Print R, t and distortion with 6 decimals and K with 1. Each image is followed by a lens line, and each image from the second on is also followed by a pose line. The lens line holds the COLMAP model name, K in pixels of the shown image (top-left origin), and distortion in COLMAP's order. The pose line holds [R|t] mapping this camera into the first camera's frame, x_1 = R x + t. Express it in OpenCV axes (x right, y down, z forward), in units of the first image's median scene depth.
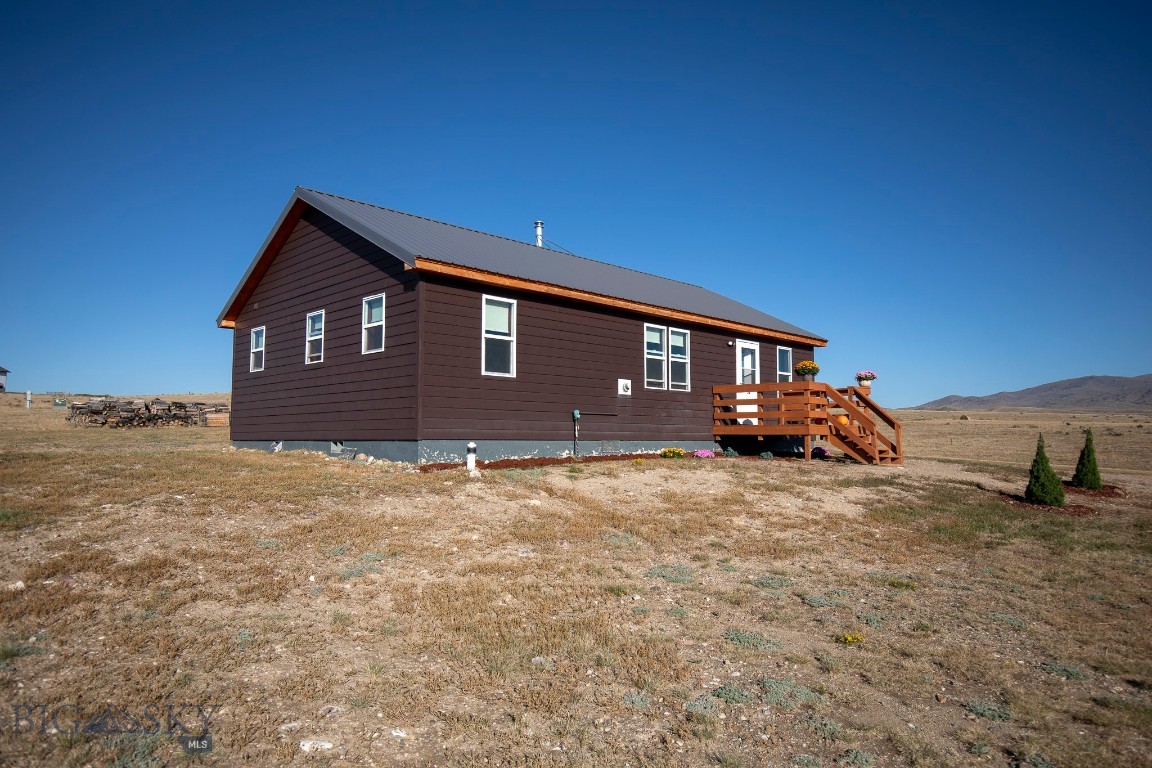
lens RADIAL K [[751.3, 0, 576.0], [0, 751.3, 384.0], [0, 0, 1]] dist [0.001351, 0.000251]
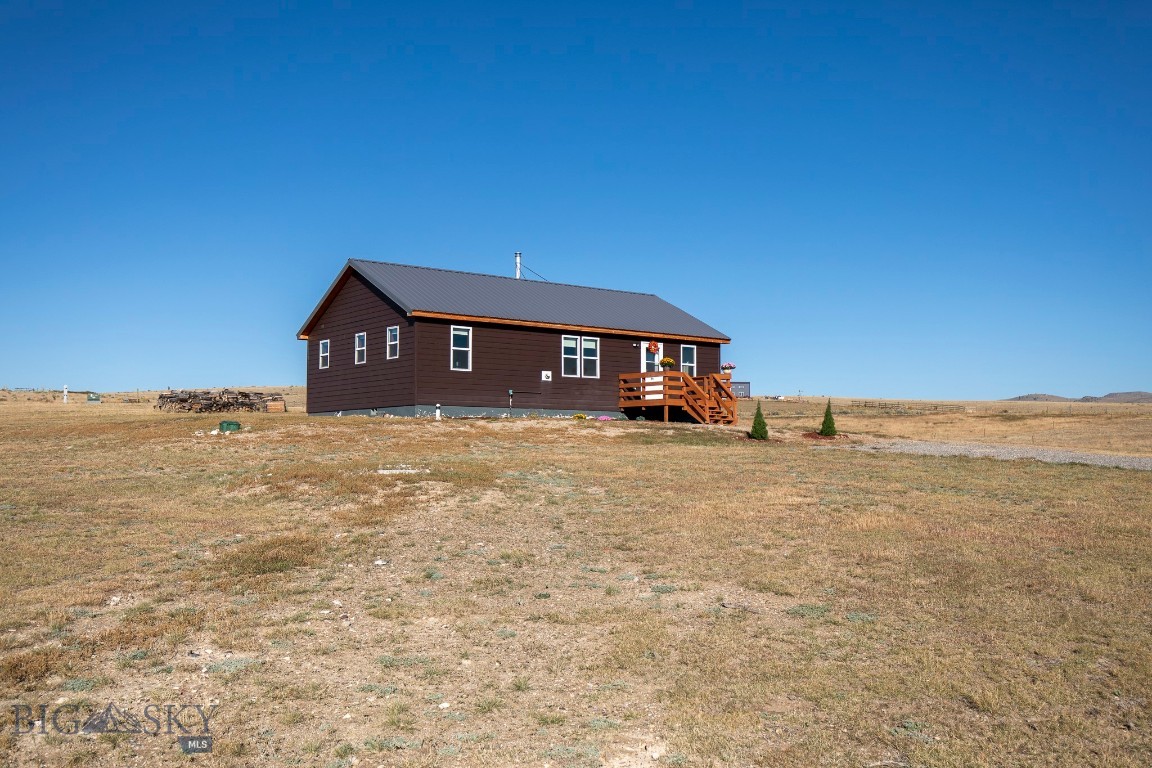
lens RADIAL K [[1147.8, 0, 576.0], [0, 1147.8, 384.0], [0, 0, 1]] dist [0.008689, 0.003146]
pose [[0.991368, -0.009387, -0.130771, 0.421644], [0.010877, 0.999884, 0.010689, -0.003931], [0.130655, -0.012019, 0.991355, -1.343438]]
